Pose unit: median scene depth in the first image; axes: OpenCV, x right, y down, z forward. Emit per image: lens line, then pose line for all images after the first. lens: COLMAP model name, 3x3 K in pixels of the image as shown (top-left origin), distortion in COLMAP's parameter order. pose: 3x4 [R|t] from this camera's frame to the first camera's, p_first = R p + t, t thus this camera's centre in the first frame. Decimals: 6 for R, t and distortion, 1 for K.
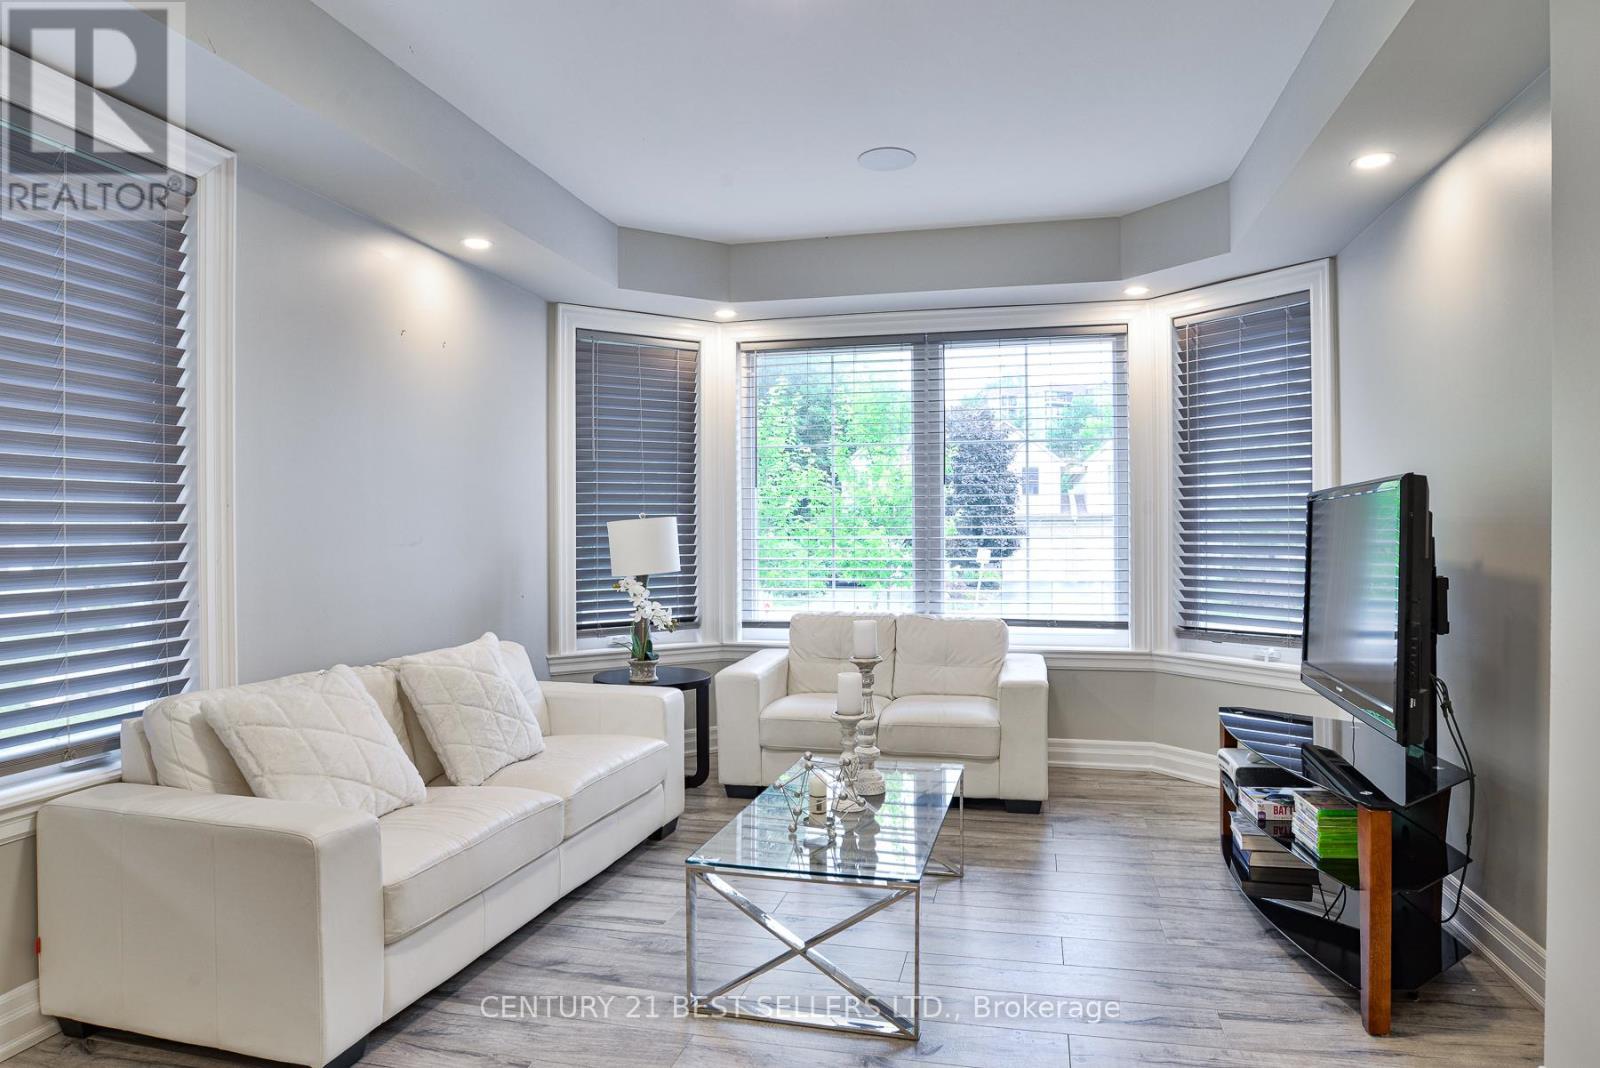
lens RADIAL K [[940.1, 0, 802.4], [0, 940.1, 558.9], [0, 0, 1]] dist [-0.074504, 0.034672]
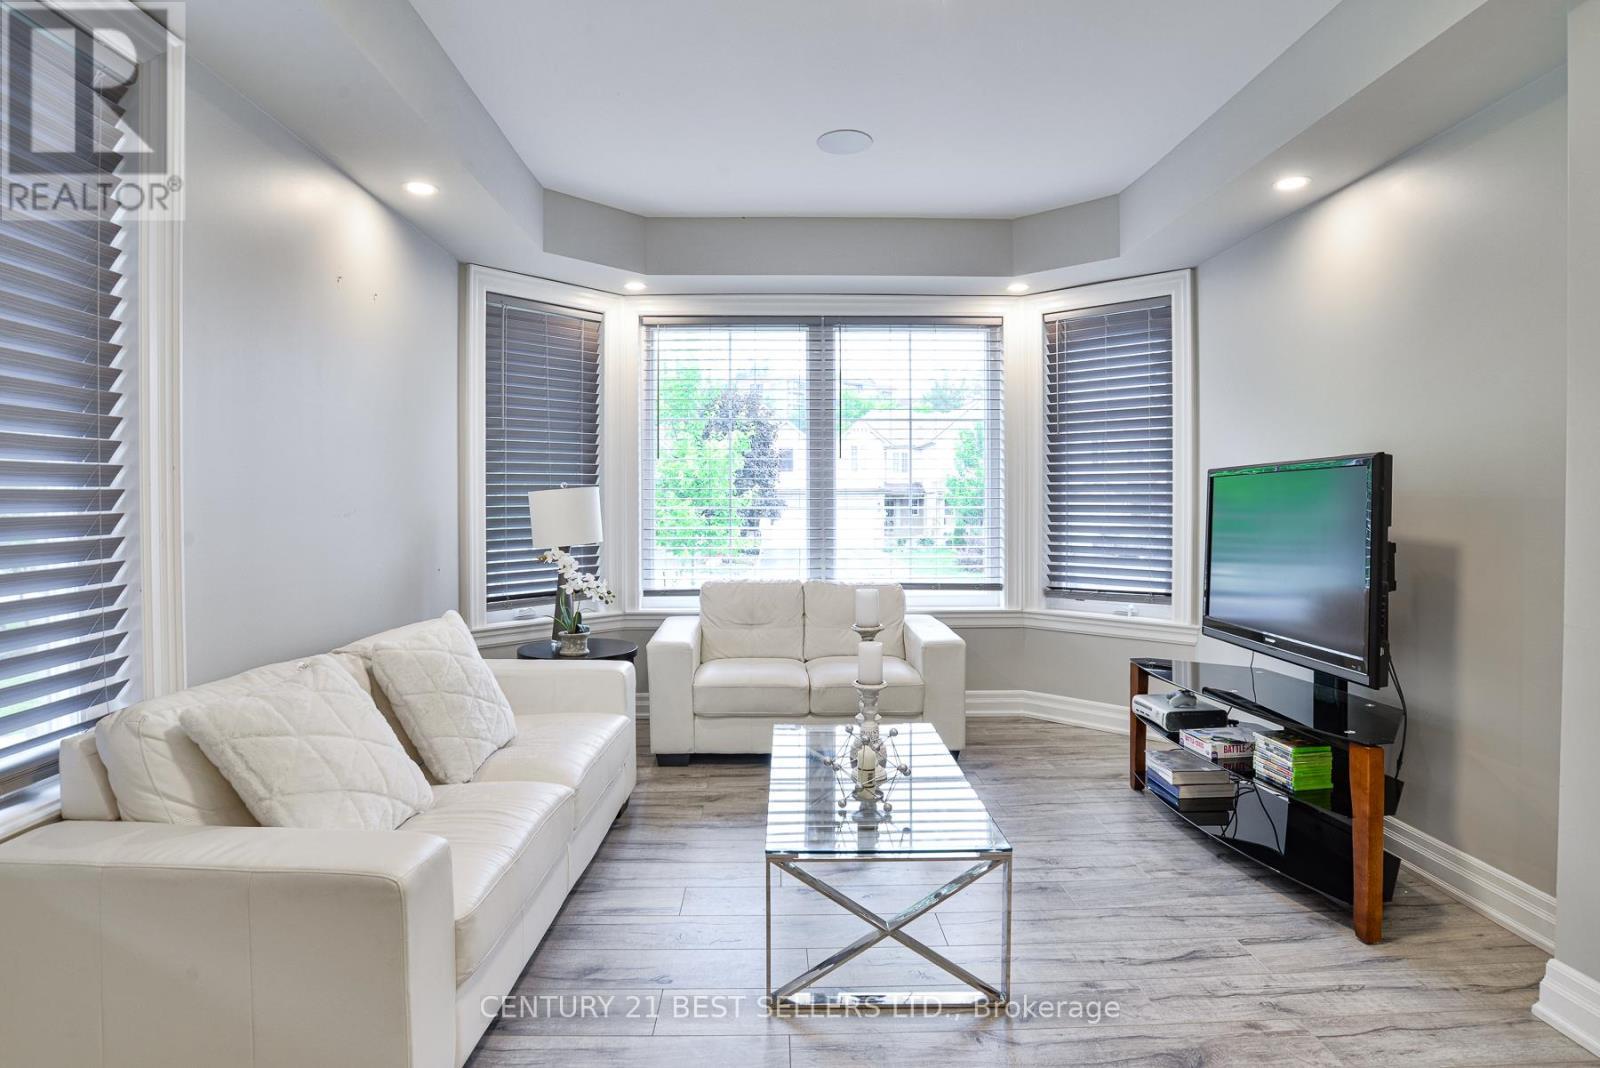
lens RADIAL K [[848.8, 0, 802.2], [0, 848.8, 531.3], [0, 0, 1]] dist [-0.079456, 0.033941]
pose [[0.970271, -0.005059, 0.241969, -0.155060], [0.003994, 0.999980, 0.004891, -0.001541], [-0.241989, -0.003780, 0.970272, 0.089839]]
